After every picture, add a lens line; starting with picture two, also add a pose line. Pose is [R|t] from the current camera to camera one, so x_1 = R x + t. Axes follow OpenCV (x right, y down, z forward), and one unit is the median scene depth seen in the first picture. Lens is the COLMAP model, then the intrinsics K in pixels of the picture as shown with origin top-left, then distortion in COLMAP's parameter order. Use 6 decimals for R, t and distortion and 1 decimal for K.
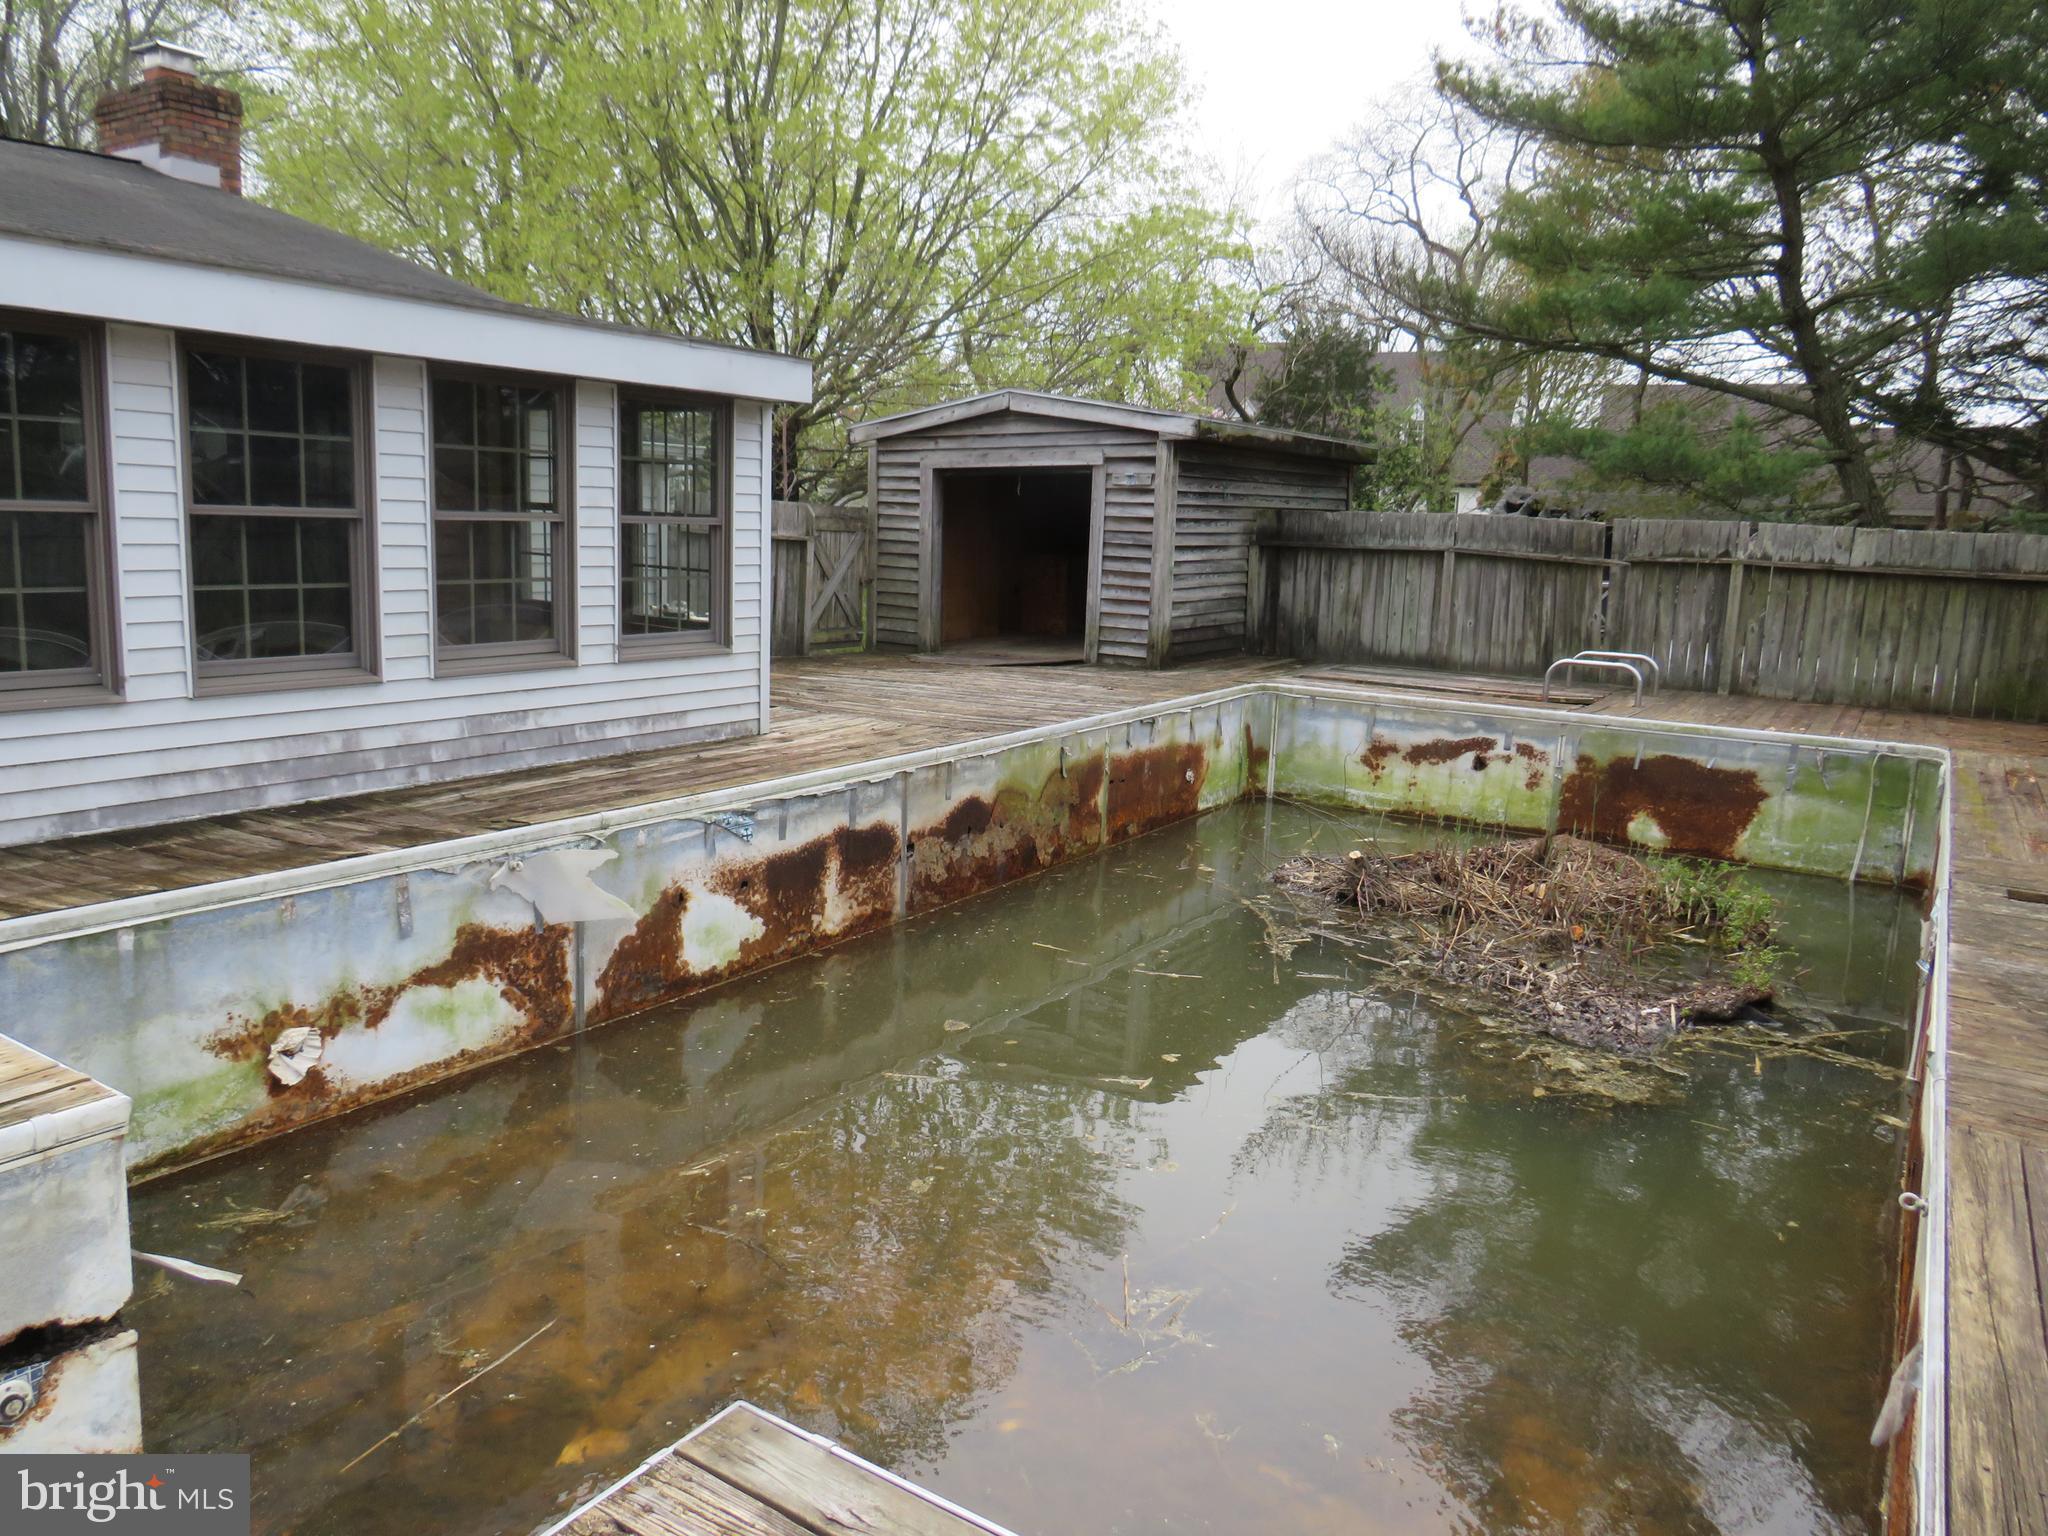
lens RADIAL K [[1472.2, 0, 993.6], [0, 1472.2, 767.6], [0, 0, 1]] dist [-0.038226, 0.036281]
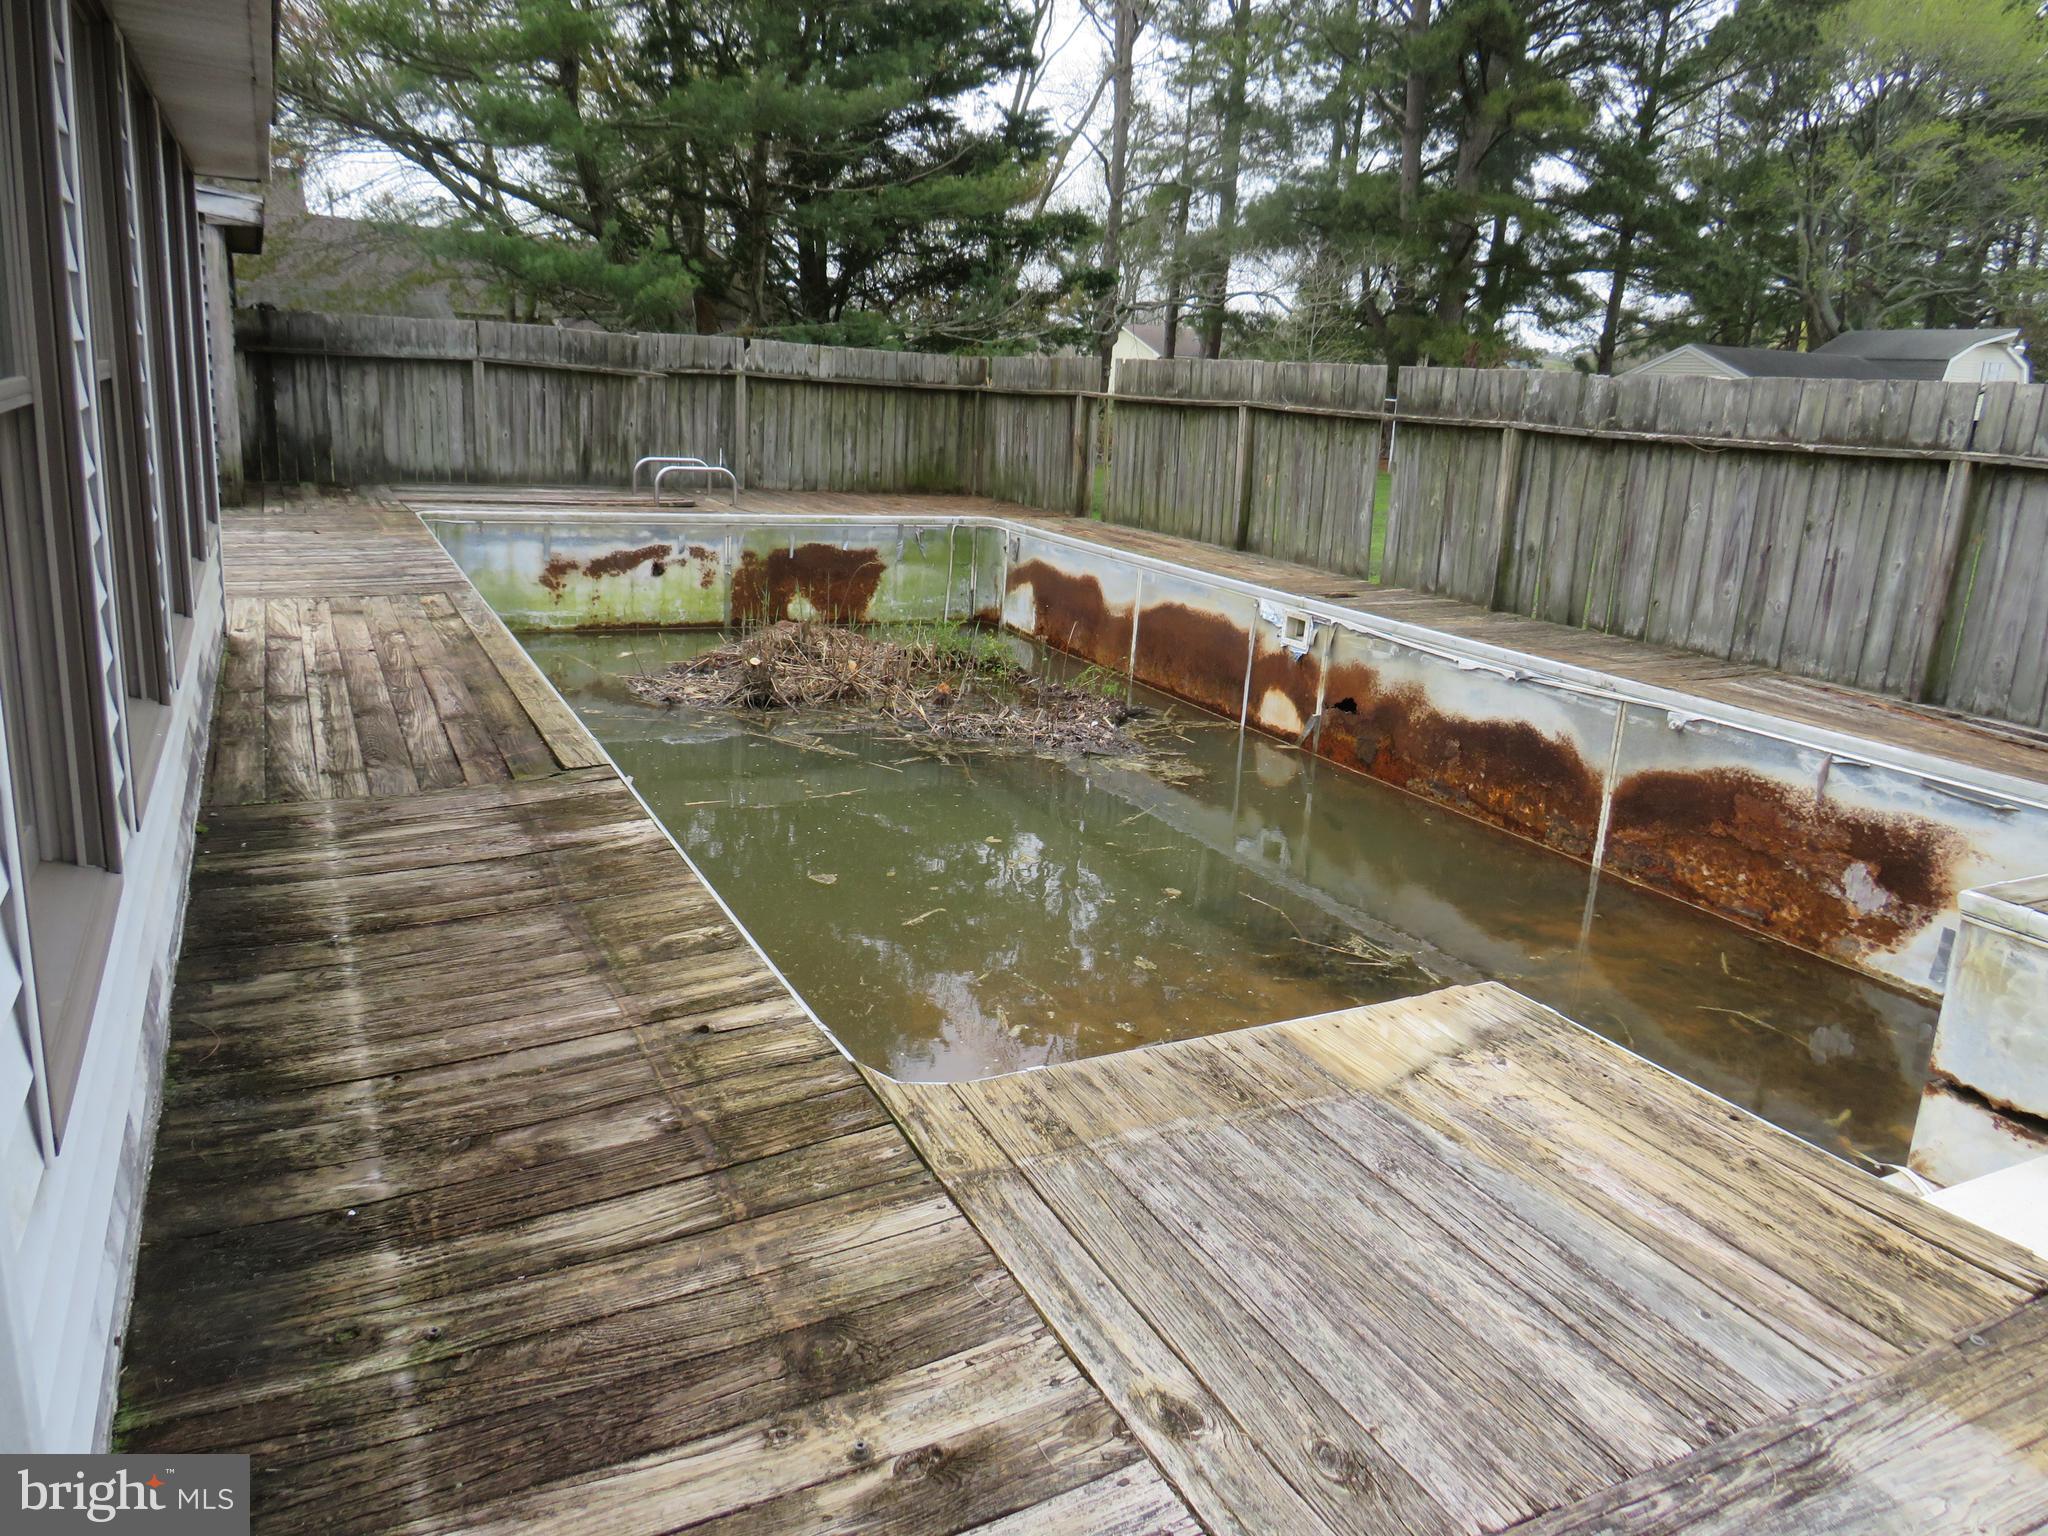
lens RADIAL K [[1472.2, 0, 1069.2], [0, 1472.2, 758.4], [0, 0, 1]] dist [-0.038226, 0.036281]
pose [[0.491197, -0.221175, 0.842500, -0.439623], [0.102653, 0.975184, 0.196158, -0.046231], [-0.864978, -0.009867, 0.501712, 0.194181]]
